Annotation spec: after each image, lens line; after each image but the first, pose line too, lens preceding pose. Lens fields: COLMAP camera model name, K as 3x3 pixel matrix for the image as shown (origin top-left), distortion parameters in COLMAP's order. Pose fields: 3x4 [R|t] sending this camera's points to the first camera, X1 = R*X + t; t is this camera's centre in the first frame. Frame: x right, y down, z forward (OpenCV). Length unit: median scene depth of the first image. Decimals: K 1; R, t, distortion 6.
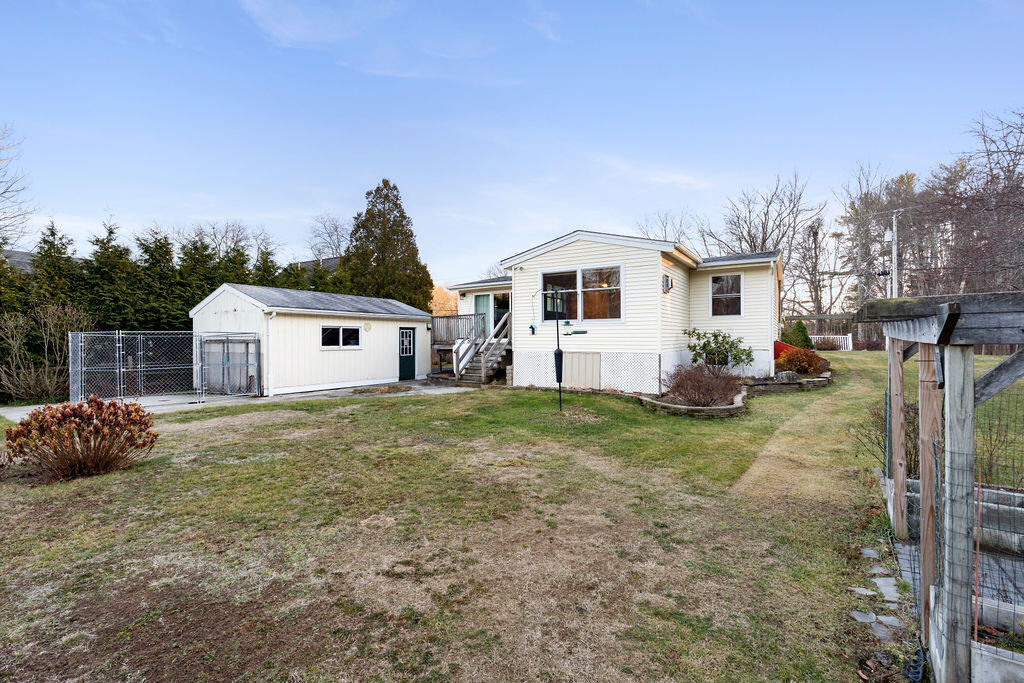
lens RADIAL K [[448.7, 0, 514.1], [0, 448.7, 343.6], [0, 0, 1]] dist [-0.004855, -0.000330]
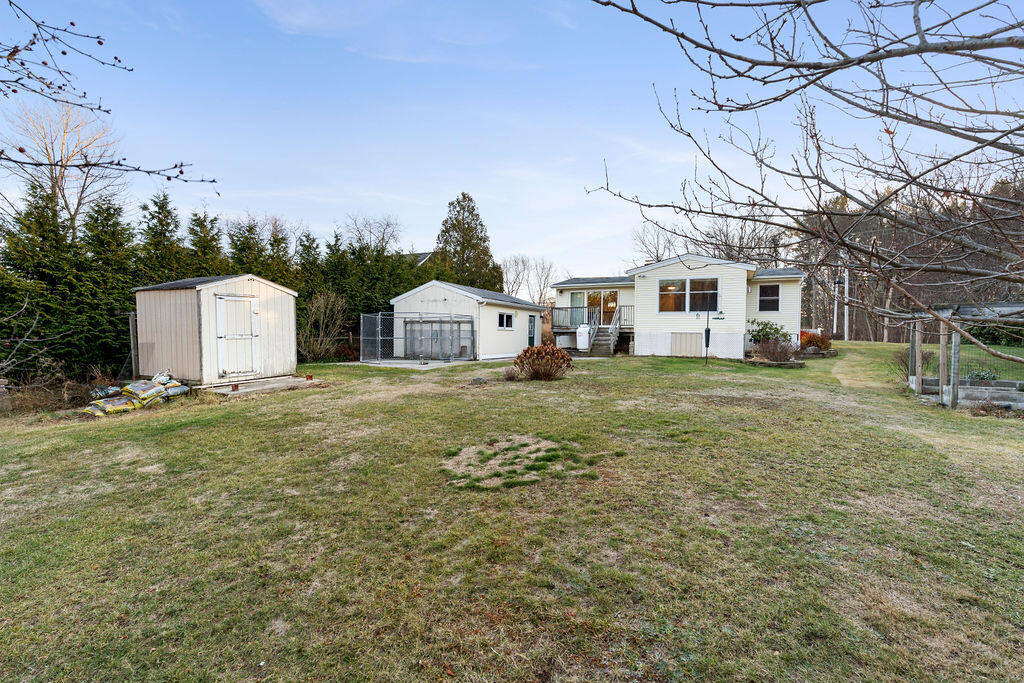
lens RADIAL K [[448.7, 0, 510.1], [0, 448.7, 336.8], [0, 0, 1]] dist [-0.004855, -0.000330]
pose [[0.993634, 0.015060, 0.111643, -0.563355], [-0.015170, 0.999885, 0.000137, 0.037331], [-0.111628, -0.001830, 0.993748, -0.413535]]
